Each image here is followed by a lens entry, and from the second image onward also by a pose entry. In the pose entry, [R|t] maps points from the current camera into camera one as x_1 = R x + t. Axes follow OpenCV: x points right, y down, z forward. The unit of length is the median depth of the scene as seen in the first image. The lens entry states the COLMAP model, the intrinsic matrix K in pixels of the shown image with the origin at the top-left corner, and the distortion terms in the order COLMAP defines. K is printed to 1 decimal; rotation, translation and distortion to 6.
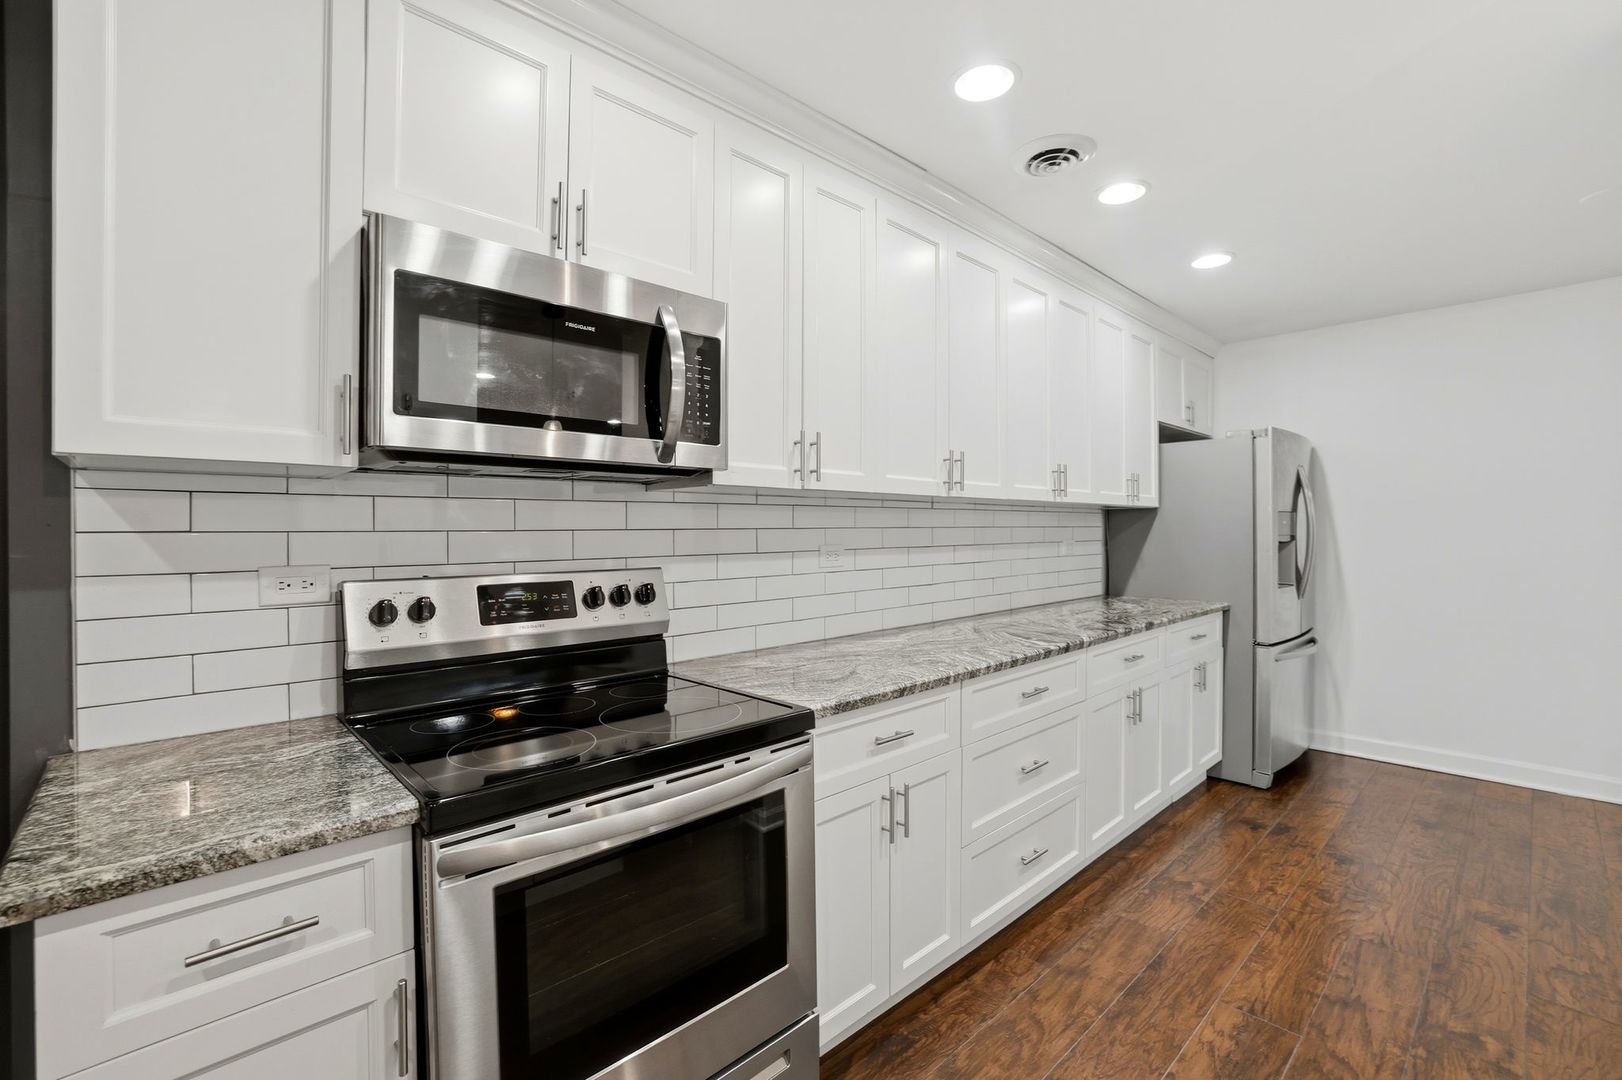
lens RADIAL K [[706.3, 0, 808.9], [0, 706.3, 536.6], [0, 0, 1]] dist [-0.017814, 0.003672]
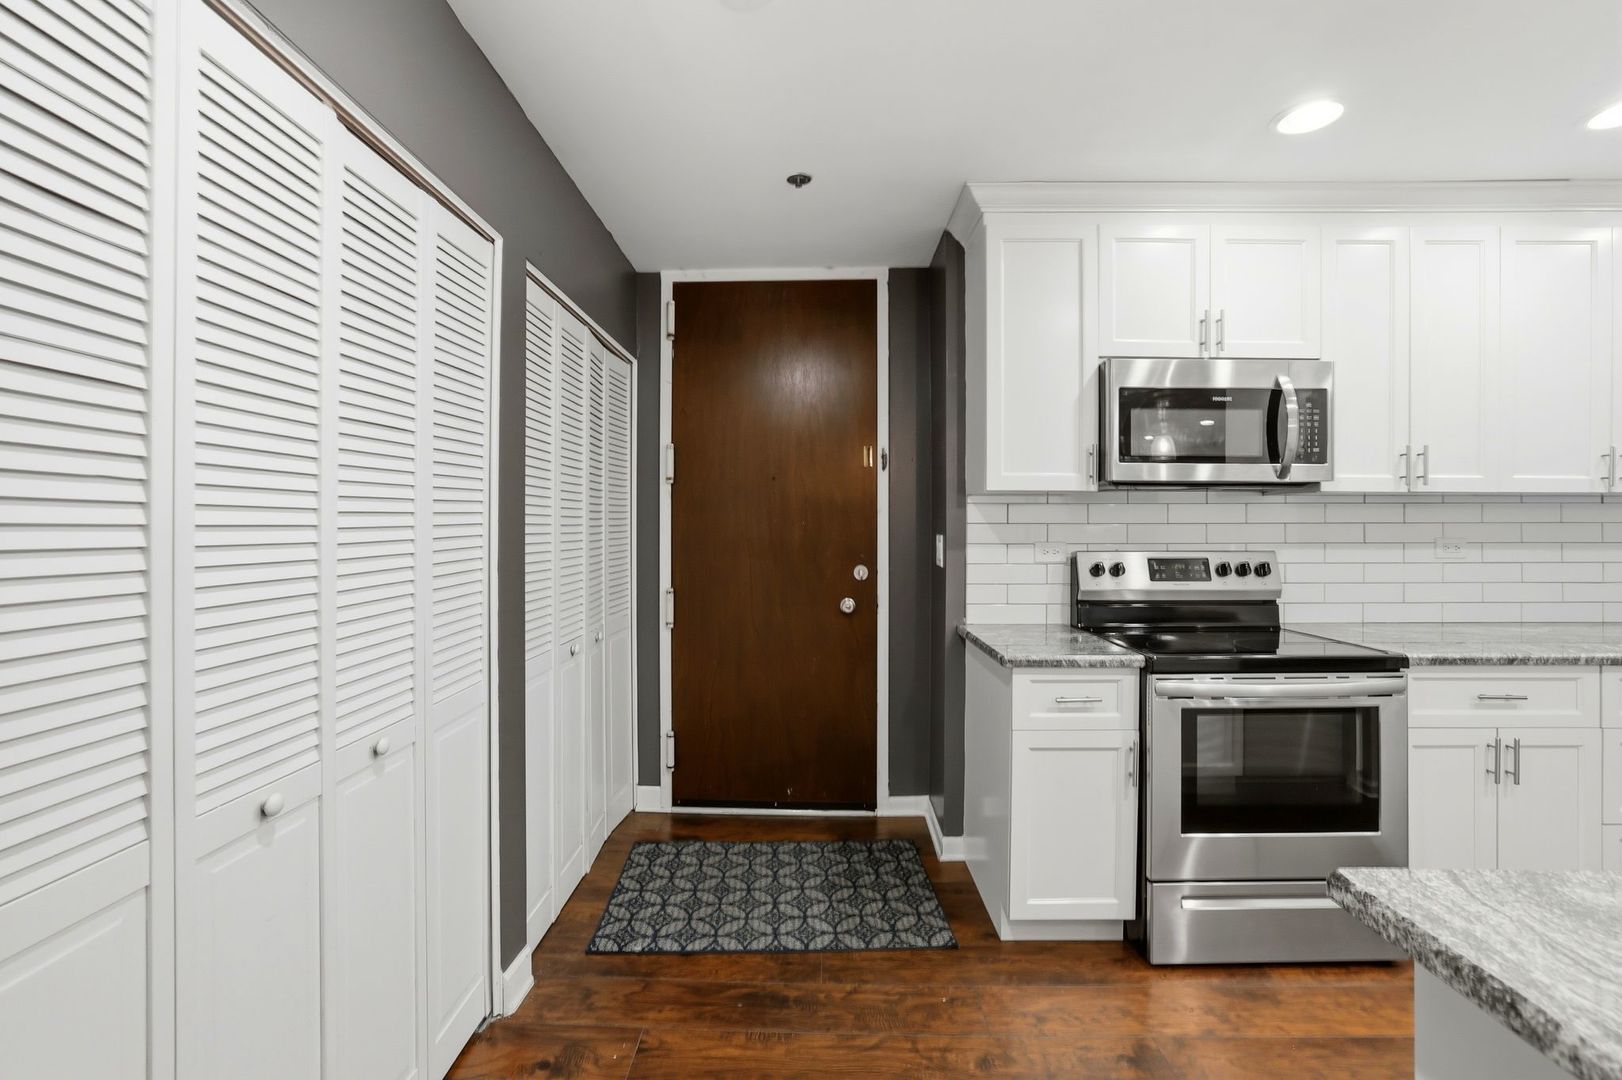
lens RADIAL K [[706.3, 0, 811.0], [0, 706.3, 522.6], [0, 0, 1]] dist [-0.017814, 0.003672]
pose [[0.720113, 0.002827, -0.693851, 0.103412], [-0.011618, 0.999901, -0.007985, 0.010413], [0.693760, 0.013811, 0.720074, -0.727928]]
